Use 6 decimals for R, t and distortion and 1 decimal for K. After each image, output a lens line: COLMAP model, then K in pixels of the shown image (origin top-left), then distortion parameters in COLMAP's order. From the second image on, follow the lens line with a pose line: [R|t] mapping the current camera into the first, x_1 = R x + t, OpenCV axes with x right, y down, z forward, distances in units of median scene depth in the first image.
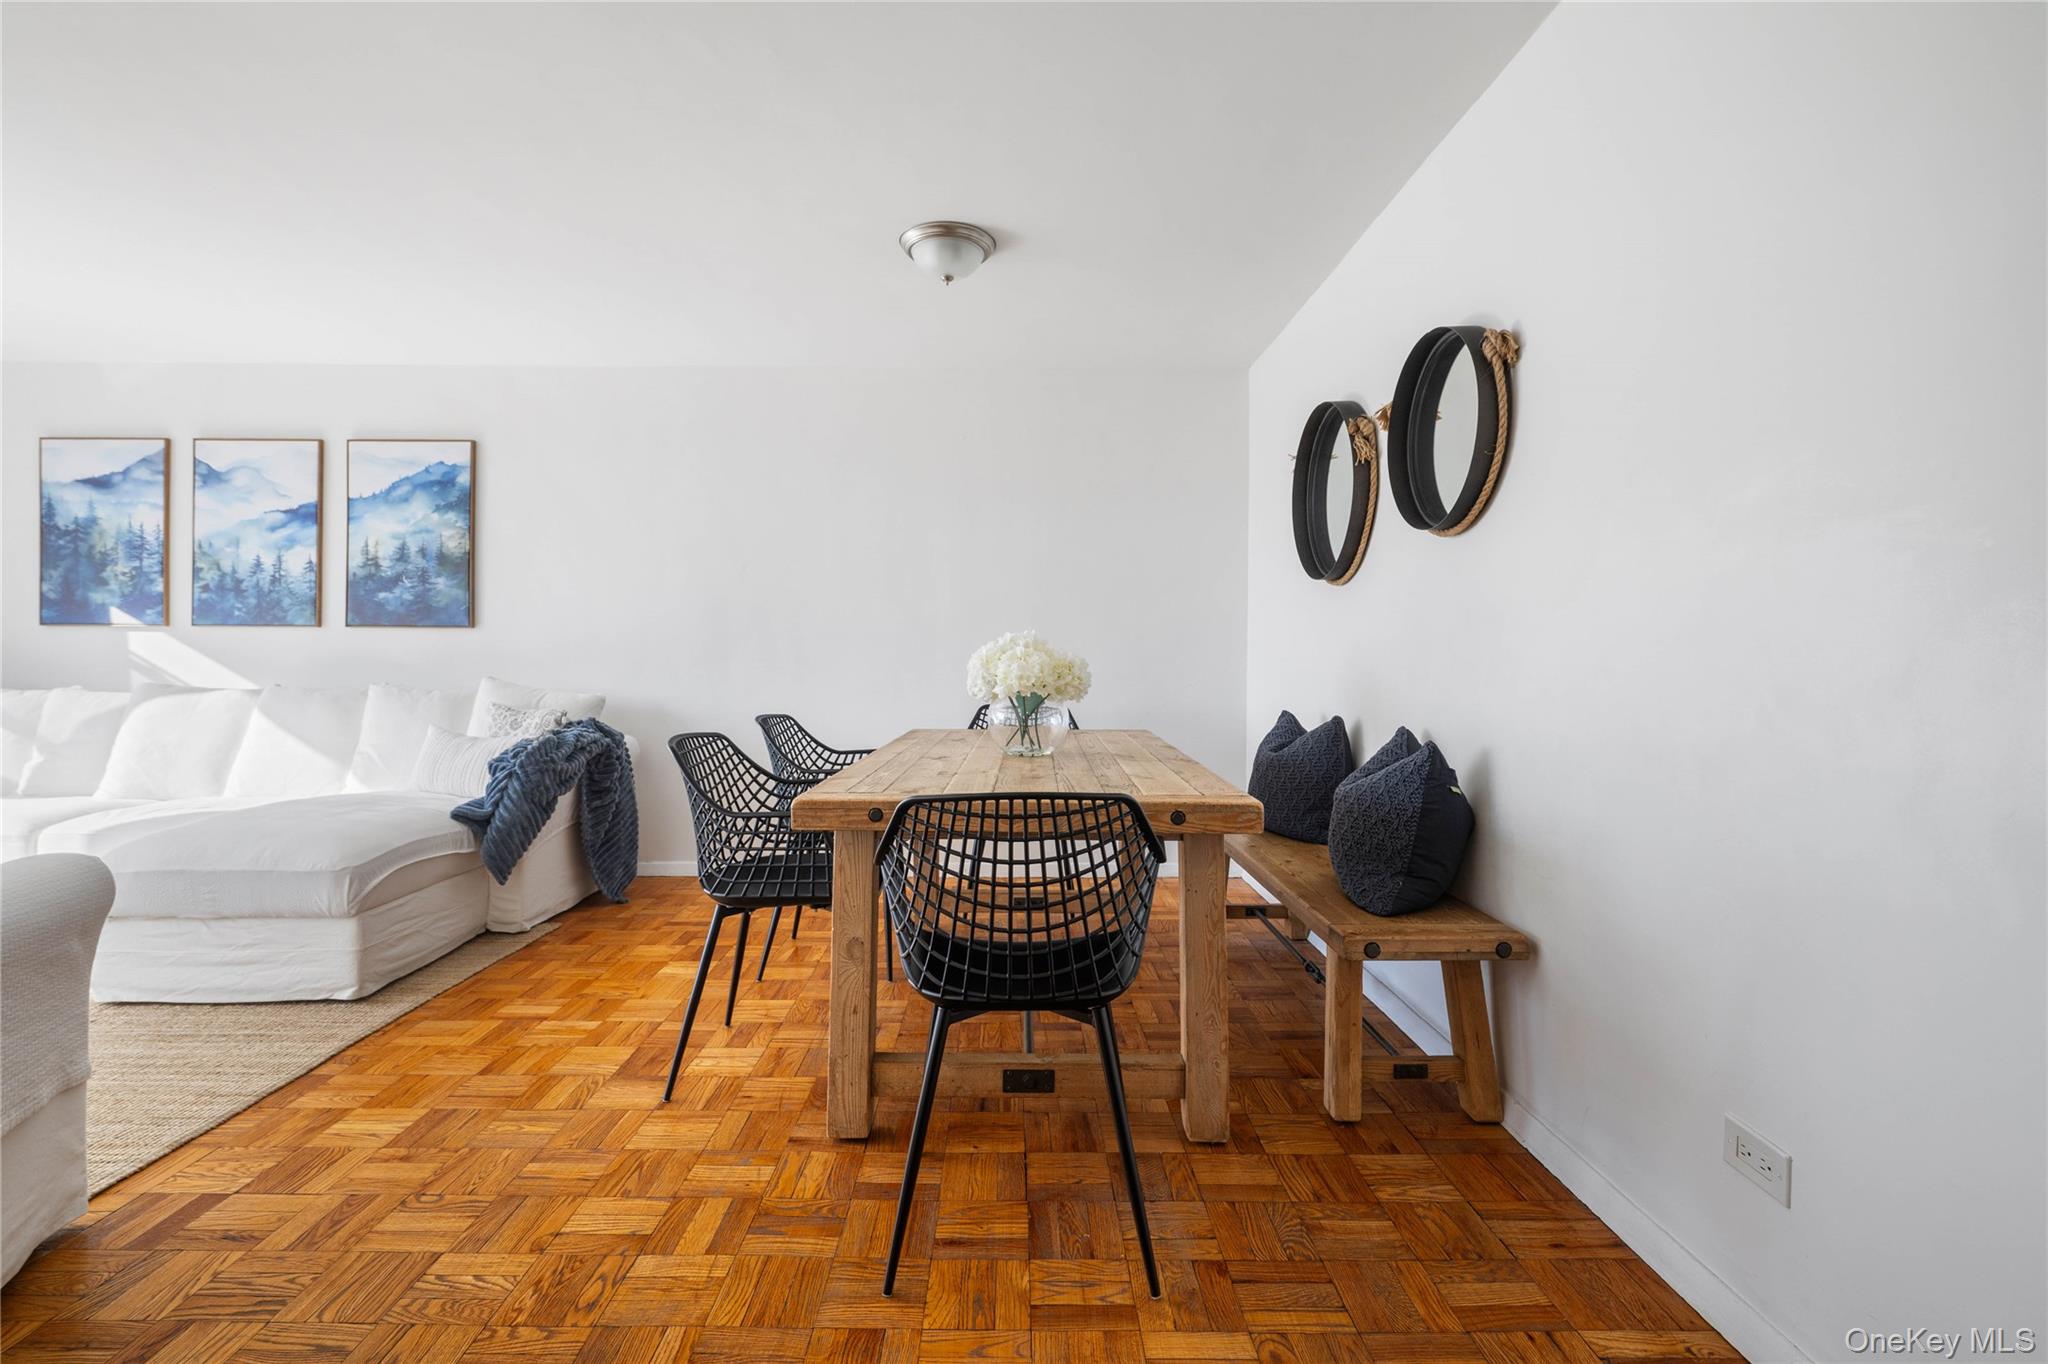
lens RADIAL K [[927.2, 0, 1018.4], [0, 927.2, 653.5], [0, 0, 1]] dist [-0.004052, 0.000125]
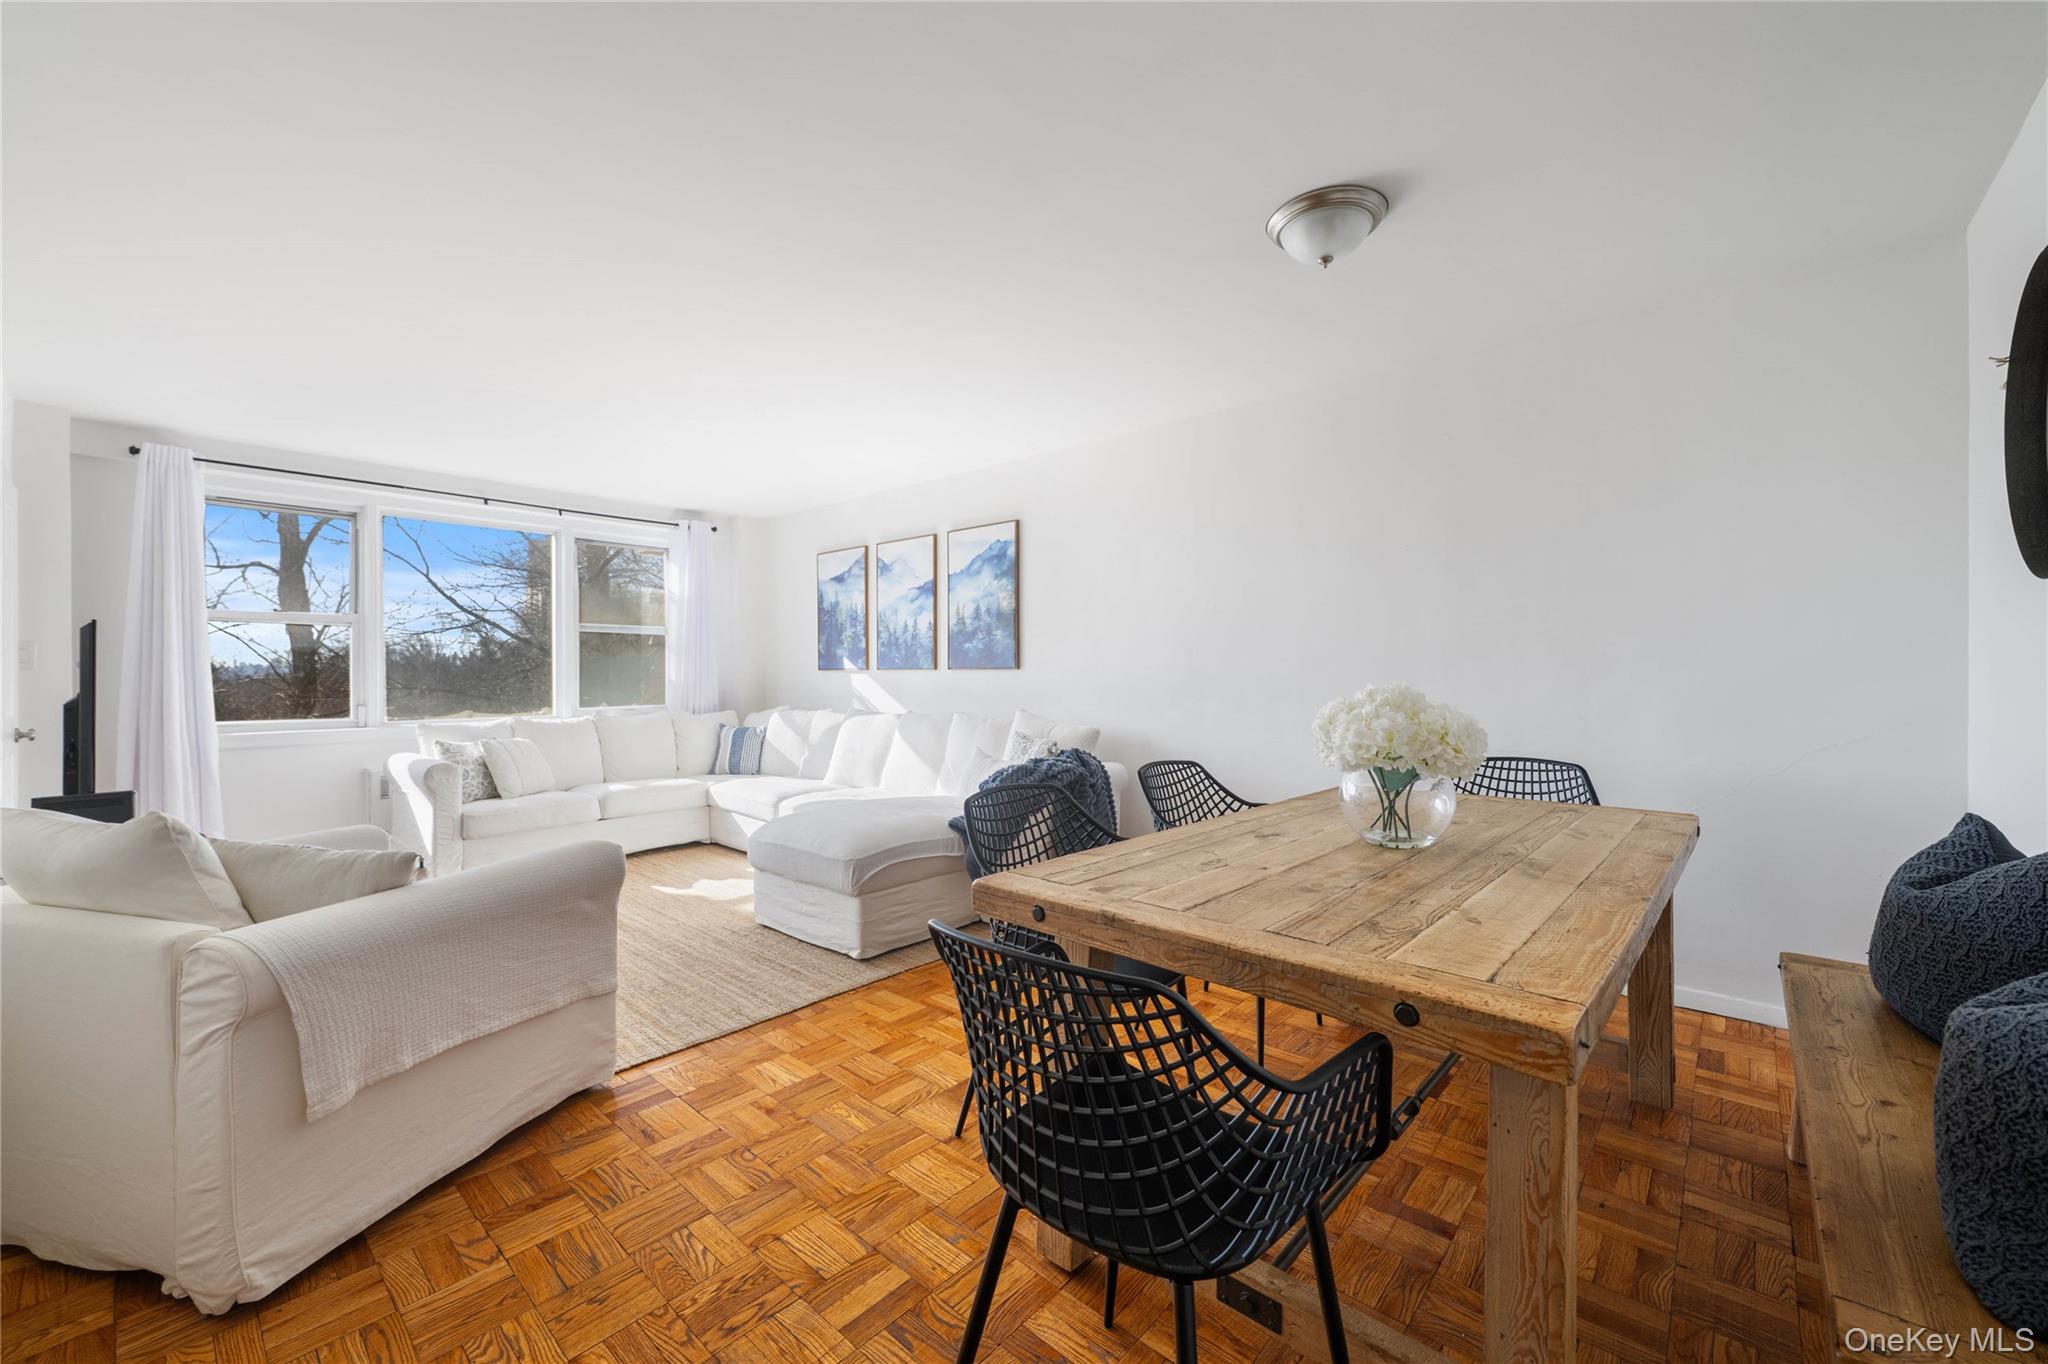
lens RADIAL K [[812.4, 0, 1011.5], [0, 812.4, 672.5], [0, 0, 1]] dist [-0.003485, -0.000194]
pose [[0.732144, -0.006710, -0.681116, 0.154584], [0.008523, 0.999963, -0.000690, -0.022935], [0.681096, -0.005300, 0.732175, 0.190071]]
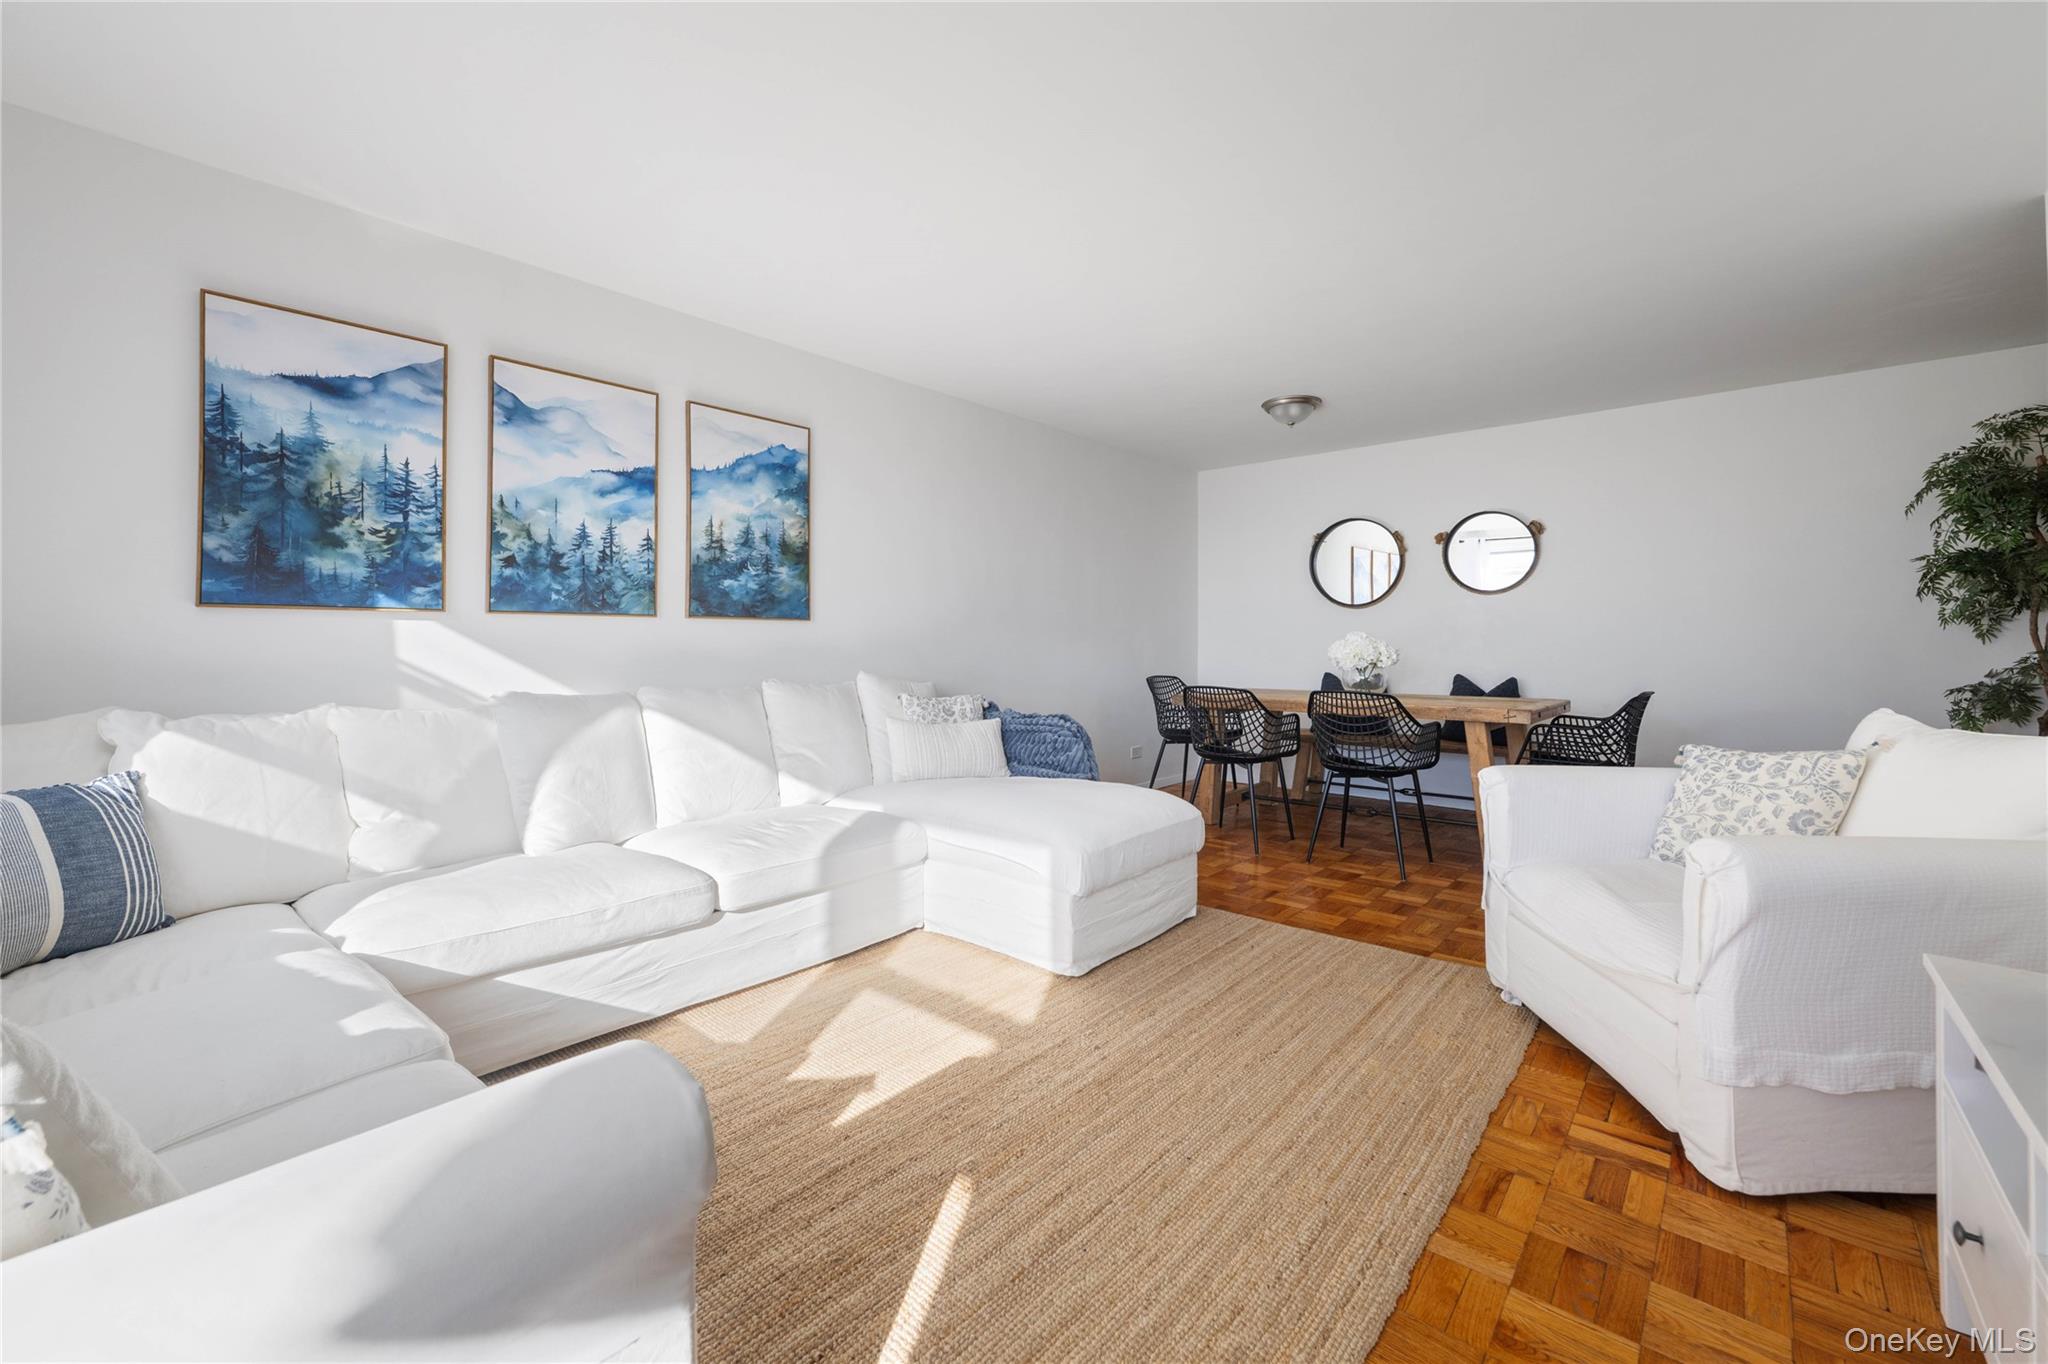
lens RADIAL K [[845.4, 0, 1019.7], [0, 845.4, 639.3], [0, 0, 1]] dist [-0.001740, -0.000154]
pose [[0.660792, -0.002023, 0.750566, -1.118786], [0.003364, 0.999994, -0.000267, -0.006926], [-0.750562, 0.002701, 0.660795, 0.247629]]
